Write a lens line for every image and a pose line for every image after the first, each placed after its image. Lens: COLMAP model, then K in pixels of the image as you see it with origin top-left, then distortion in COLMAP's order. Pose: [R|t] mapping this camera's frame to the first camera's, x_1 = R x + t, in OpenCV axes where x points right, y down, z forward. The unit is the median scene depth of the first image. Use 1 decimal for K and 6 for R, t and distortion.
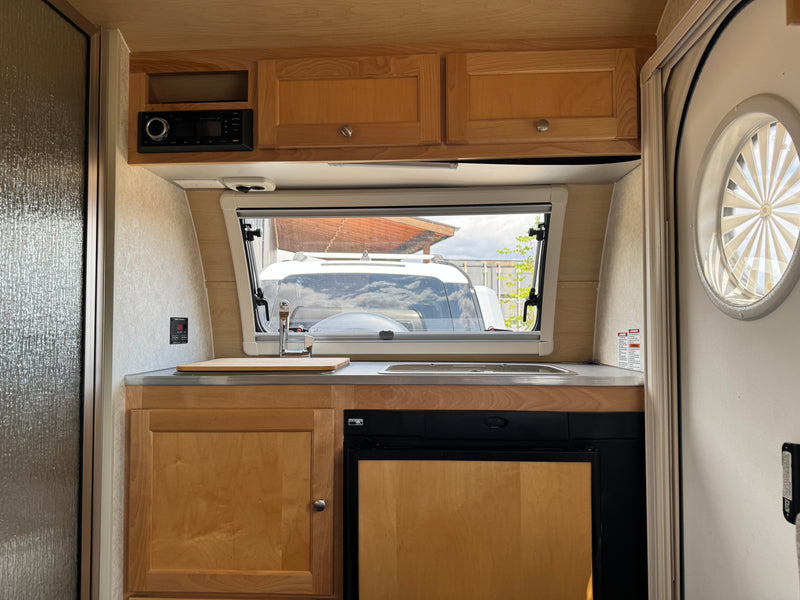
lens RADIAL K [[574.1, 0, 395.5], [0, 574.1, 298.1], [0, 0, 1]] dist [0.038395, -0.045458]
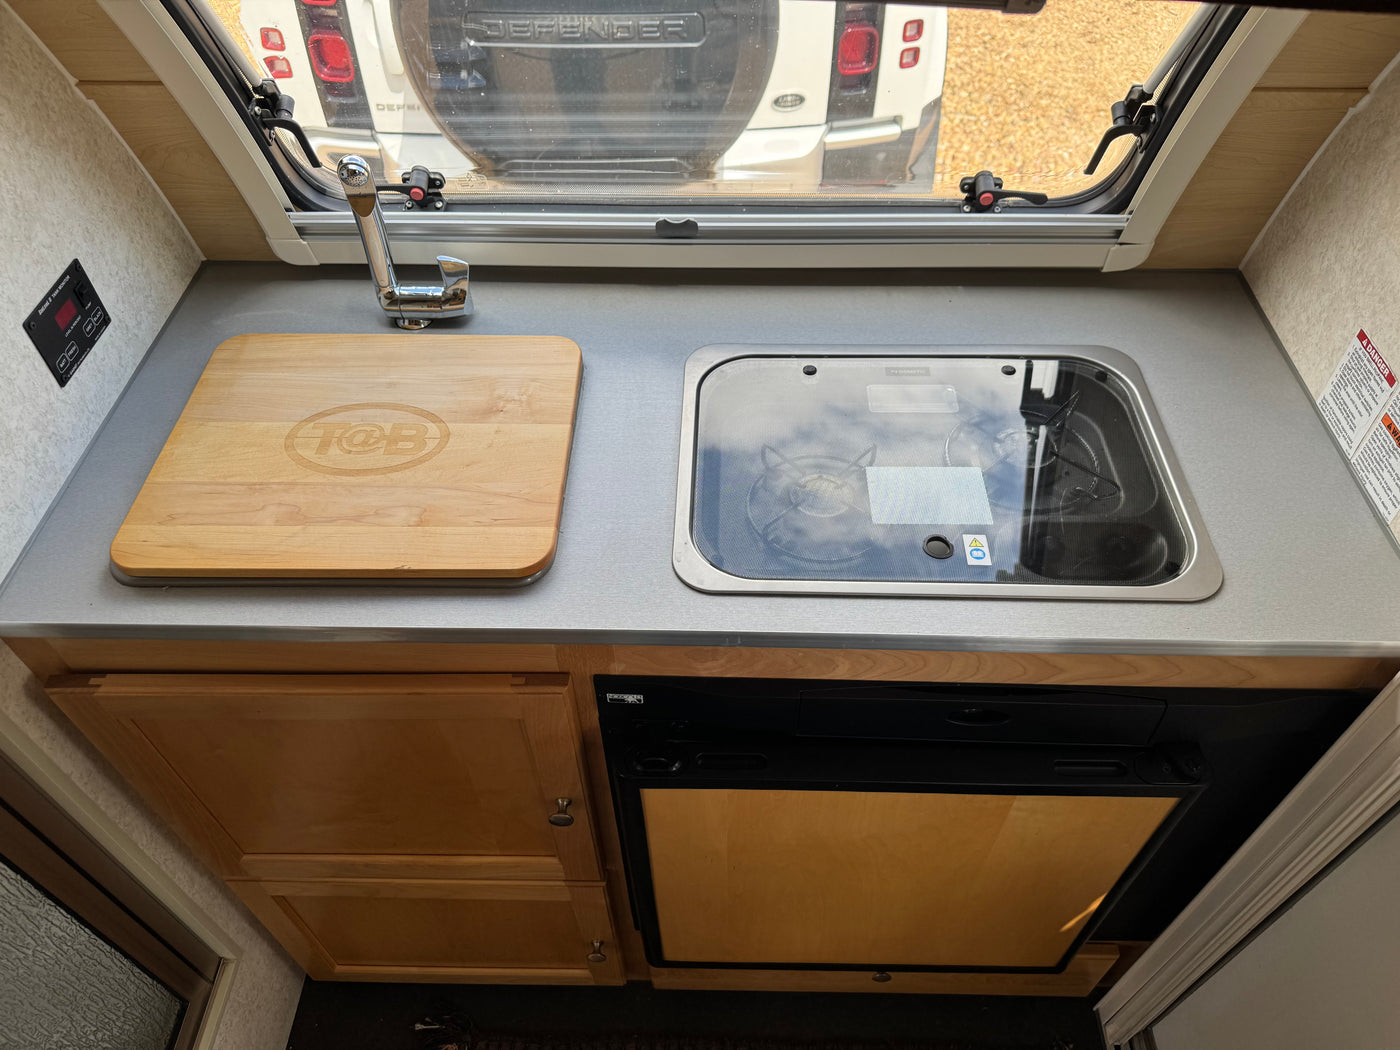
lens RADIAL K [[988.0, 0, 700.0], [0, 988.0, 525.0], [0, 0, 1]] dist [0.042975, -0.053483]
pose [[0.999419, -0.028802, 0.018246, -0.024834], [0.003292, 0.614172, 0.789165, -0.385228], [-0.033936, -0.788646, 0.613910, 0.641527]]
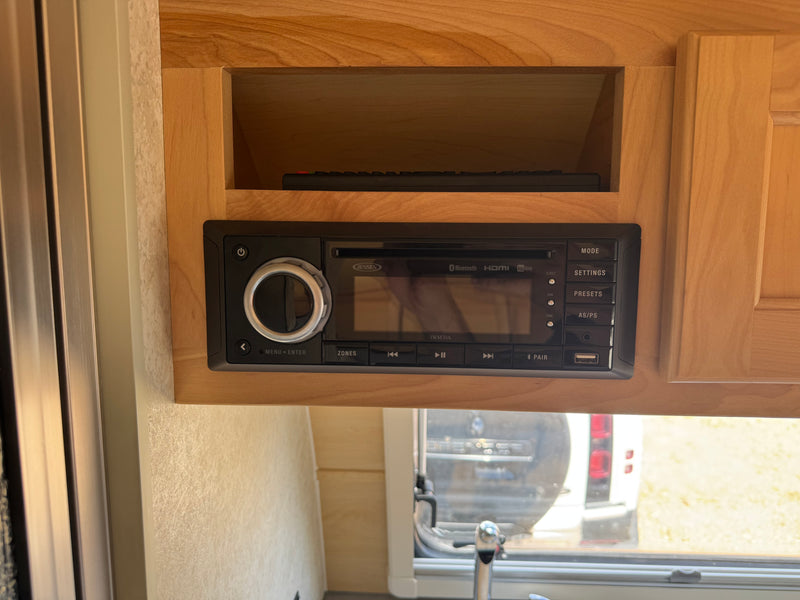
lens RADIAL K [[564.6, 0, 400.0], [0, 564.6, 300.0], [0, 0, 1]] dist [0.042975, -0.053483]
pose [[0.999428, 0.010698, 0.032090, -0.362845], [-0.016409, 0.982905, 0.183382, -0.337238], [-0.029580, -0.183804, 0.982518, 0.734080]]
